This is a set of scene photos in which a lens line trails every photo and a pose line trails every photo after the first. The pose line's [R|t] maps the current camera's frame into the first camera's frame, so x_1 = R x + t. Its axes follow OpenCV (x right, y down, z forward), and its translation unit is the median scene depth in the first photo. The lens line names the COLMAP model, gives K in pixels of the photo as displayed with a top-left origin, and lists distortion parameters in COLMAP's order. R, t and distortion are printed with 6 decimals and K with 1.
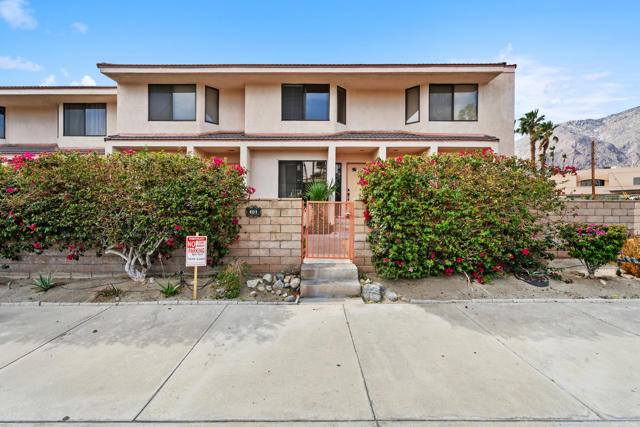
lens RADIAL K [[291.6, 0, 320.0], [0, 291.6, 213.5], [0, 0, 1]] dist [0.001254, 0.000089]
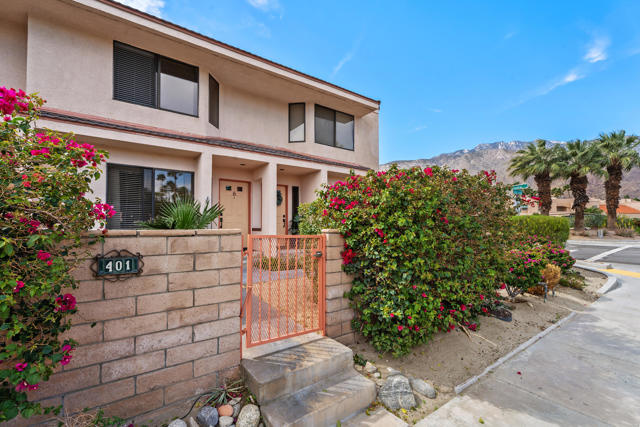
lens RADIAL K [[276.6, 0, 321.9], [0, 276.6, 219.9], [0, 0, 1]] dist [0.013963, 0.000014]
pose [[0.800414, 0.010001, 0.599365, -0.138333], [0.028800, 0.998065, -0.055115, -0.023125], [-0.598756, 0.061377, 0.798577, 0.307119]]
